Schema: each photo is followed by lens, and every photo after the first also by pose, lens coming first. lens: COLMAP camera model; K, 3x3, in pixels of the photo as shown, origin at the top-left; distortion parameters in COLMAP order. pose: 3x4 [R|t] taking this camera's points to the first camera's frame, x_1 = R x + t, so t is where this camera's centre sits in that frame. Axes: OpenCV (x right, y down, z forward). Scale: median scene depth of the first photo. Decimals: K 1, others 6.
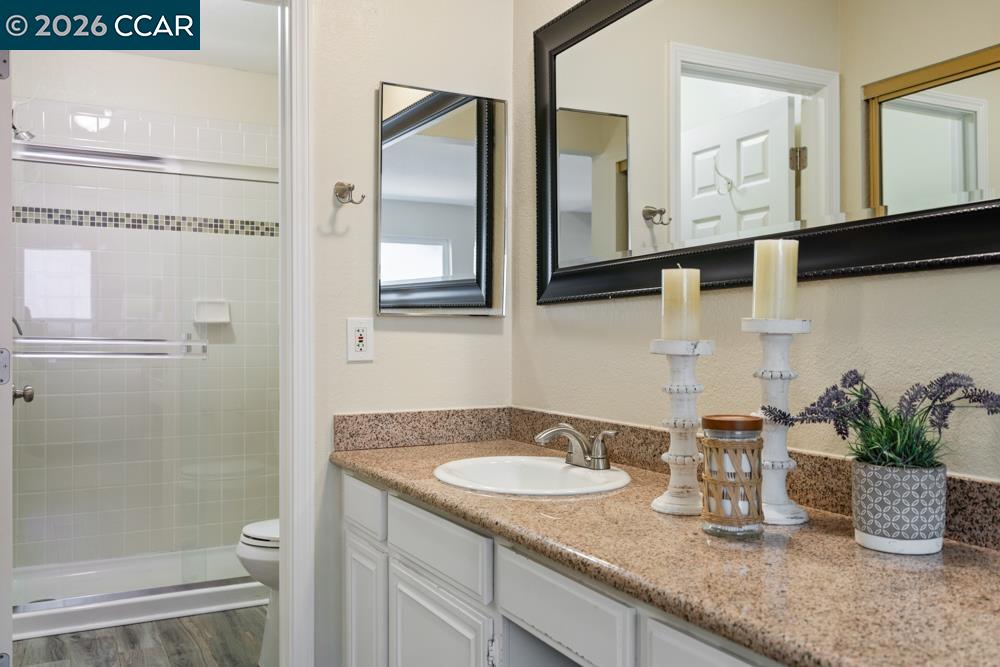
lens RADIAL K [[879.5, 0, 504.8], [0, 879.5, 334.0], [0, 0, 1]] dist [0.014043, -0.005379]
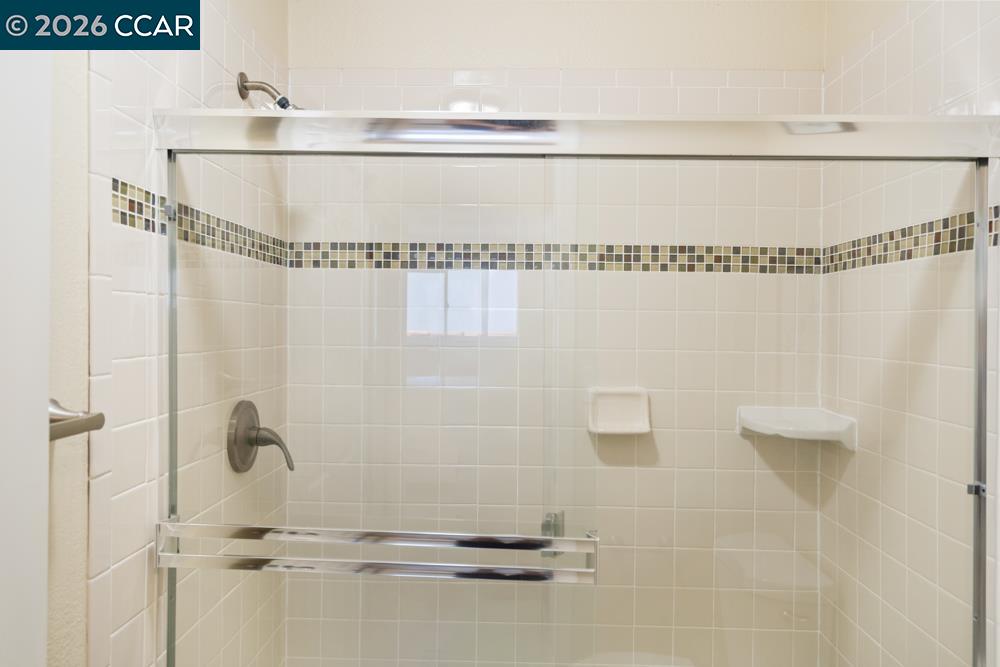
lens RADIAL K [[720.6, 0, 502.0], [0, 720.6, 334.9], [0, 0, 1]] dist [-0.007498, -0.000011]
pose [[0.874595, 0.014914, -0.484626, -0.177099], [-0.008745, 0.999849, 0.014987, -0.080974], [0.484776, -0.008869, 0.874593, 0.567160]]
